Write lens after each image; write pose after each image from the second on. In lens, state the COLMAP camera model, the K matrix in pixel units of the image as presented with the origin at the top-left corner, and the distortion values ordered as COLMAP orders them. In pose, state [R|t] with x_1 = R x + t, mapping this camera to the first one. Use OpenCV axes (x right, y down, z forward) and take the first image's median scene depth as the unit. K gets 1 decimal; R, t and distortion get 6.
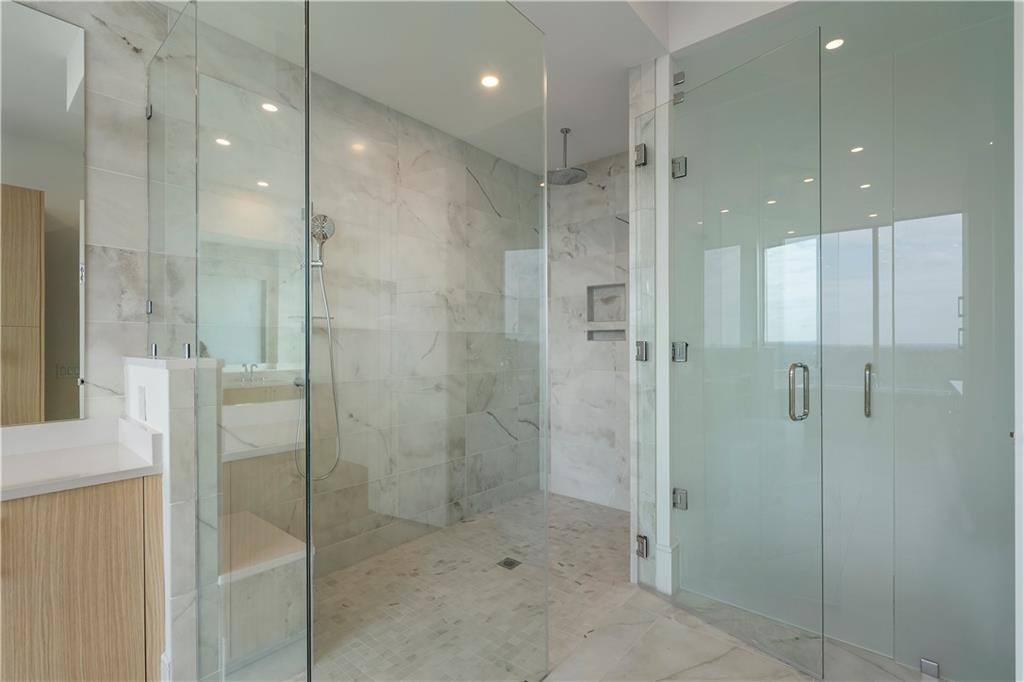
lens RADIAL K [[467.4, 0, 509.8], [0, 467.4, 344.1], [0, 0, 1]] dist [-0.002998, 0.000882]
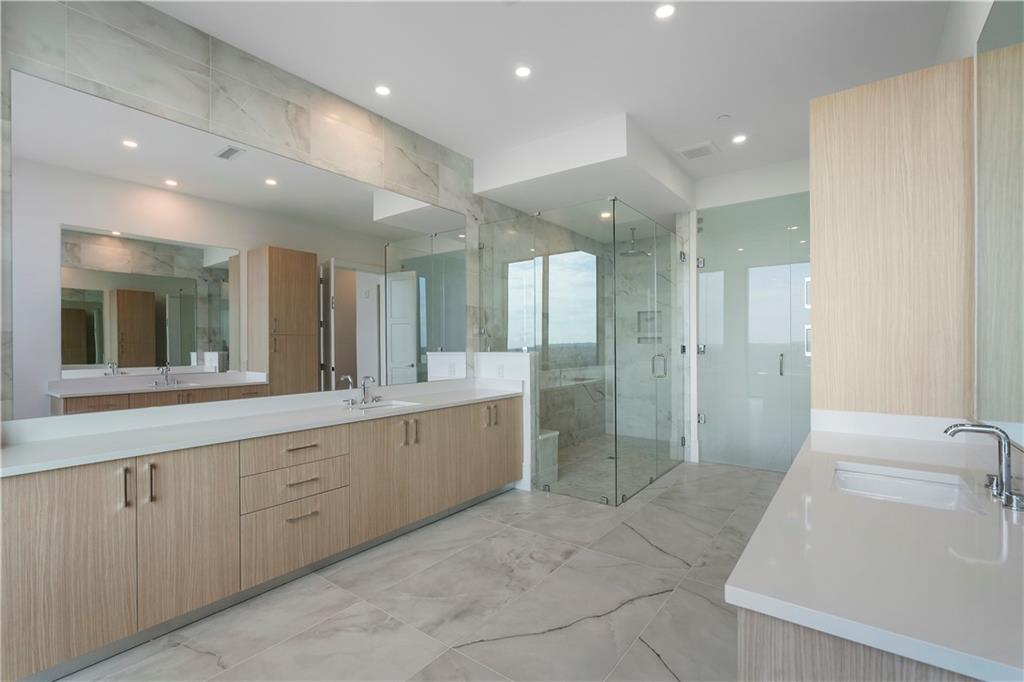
lens RADIAL K [[467.4, 0, 510.0], [0, 467.4, 340.9], [0, 0, 1]] dist [-0.002998, 0.000882]
pose [[0.998216, -0.001691, 0.059684, -0.623941], [0.001938, 0.999990, -0.004073, -0.015556], [-0.059676, 0.004182, 0.998209, -1.058726]]
